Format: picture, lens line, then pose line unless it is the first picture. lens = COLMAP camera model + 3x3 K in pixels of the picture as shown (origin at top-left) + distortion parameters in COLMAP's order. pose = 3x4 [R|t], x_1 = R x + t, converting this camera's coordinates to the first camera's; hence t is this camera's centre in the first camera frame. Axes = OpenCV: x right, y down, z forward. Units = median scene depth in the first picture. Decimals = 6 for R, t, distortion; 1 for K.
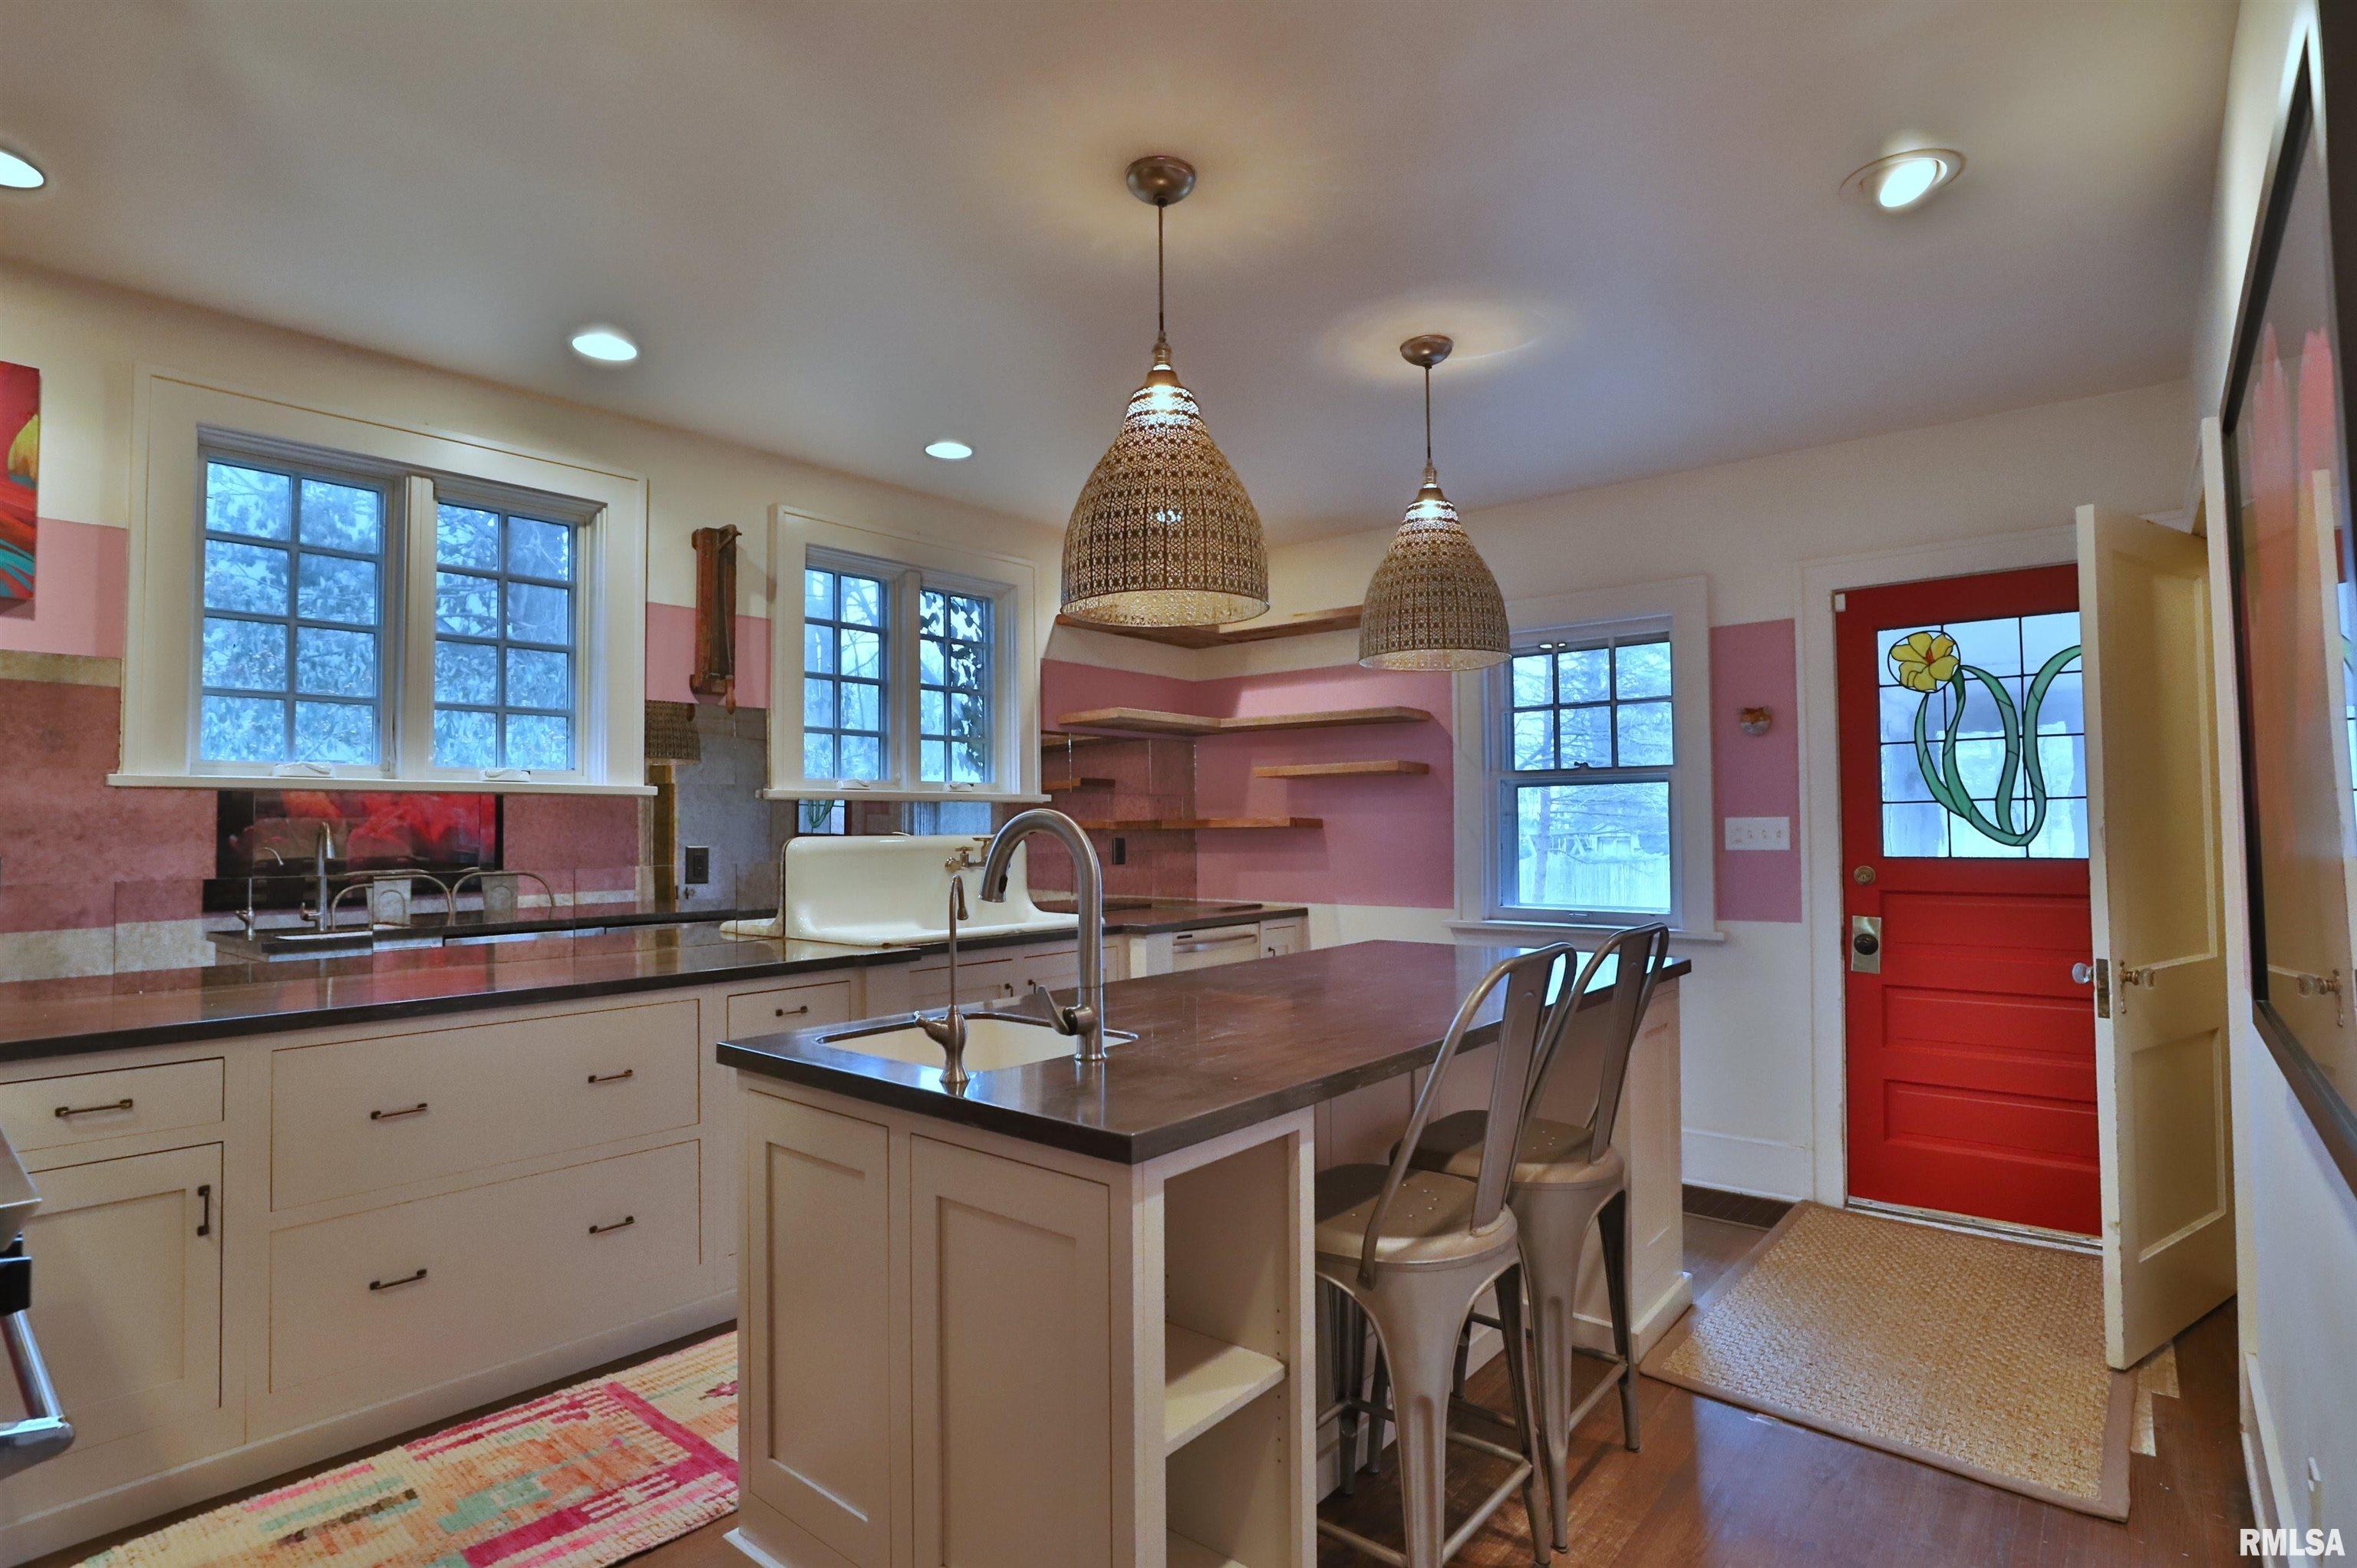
lens RADIAL K [[1149.2, 0, 1190.4], [0, 1149.2, 782.1], [0, 0, 1]] dist [-0.027750, 0.004860]
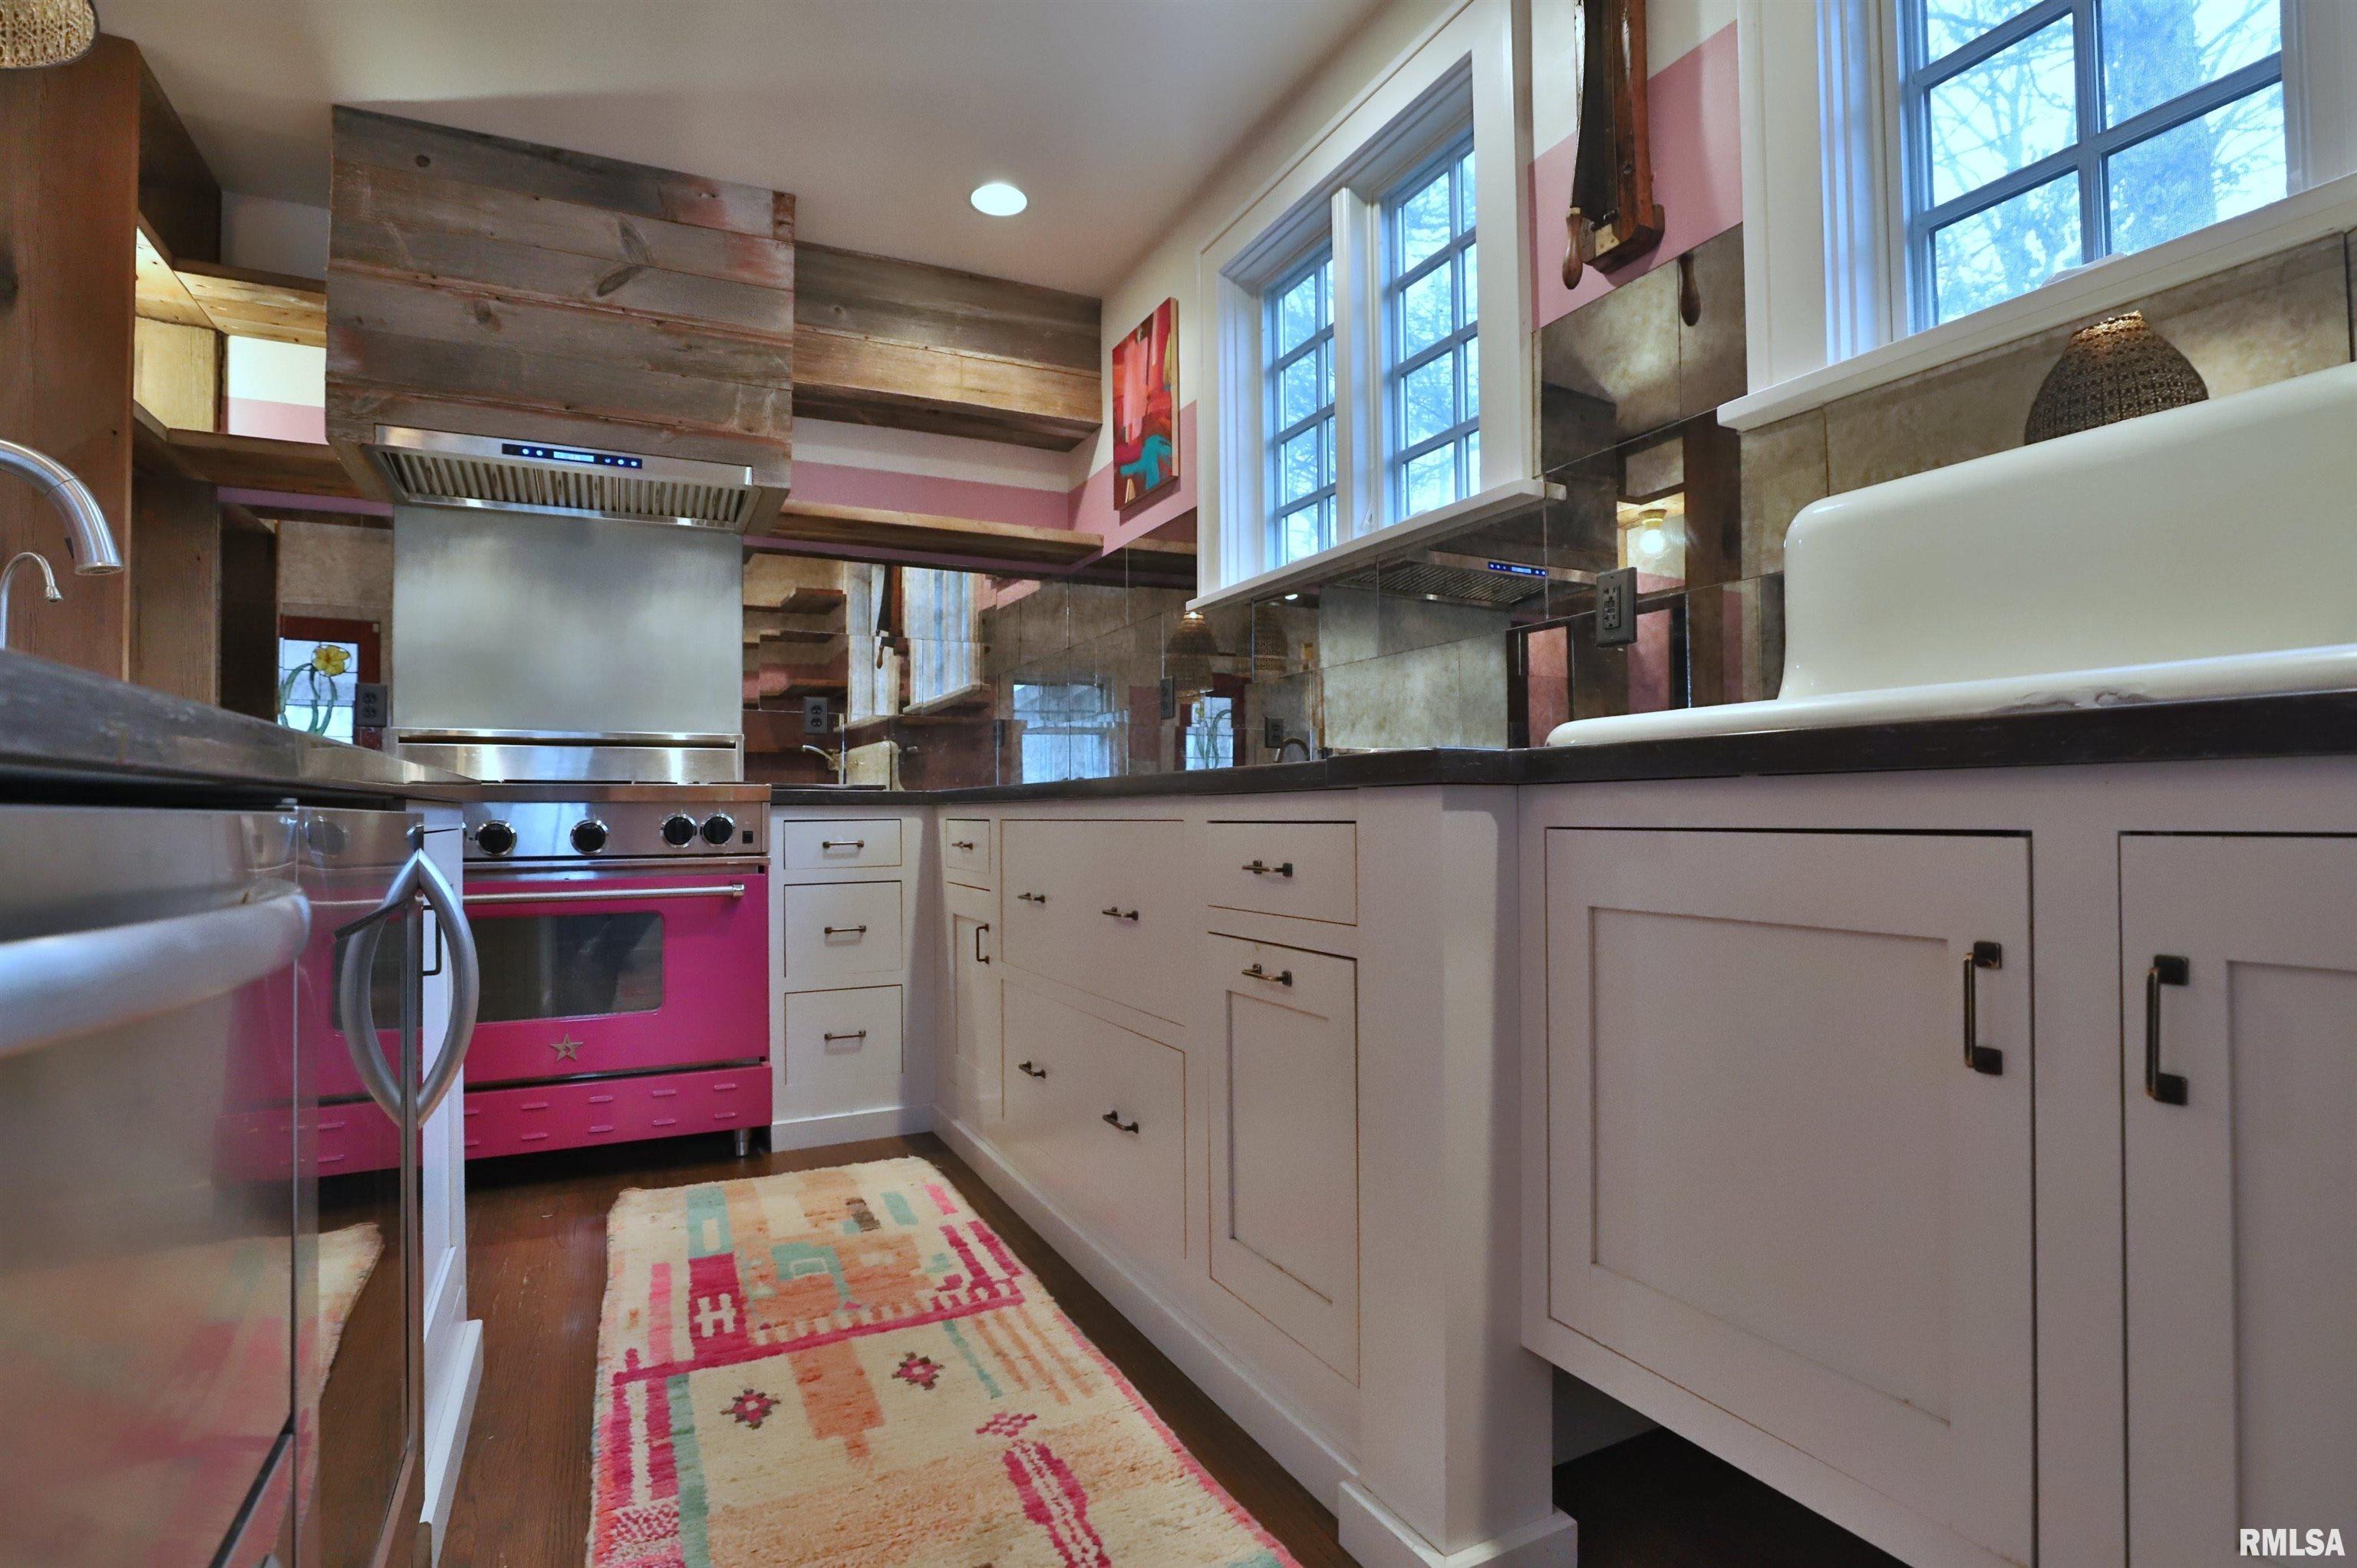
lens RADIAL K [[1149.2, 0, 1192.4], [0, 1149.2, 772.0], [0, 0, 1]] dist [-0.027750, 0.004860]
pose [[-0.385280, -0.014720, -0.922682, 0.182649], [0.037118, 0.998816, -0.031434, 0.232473], [0.922053, -0.046360, -0.384277, 1.620318]]
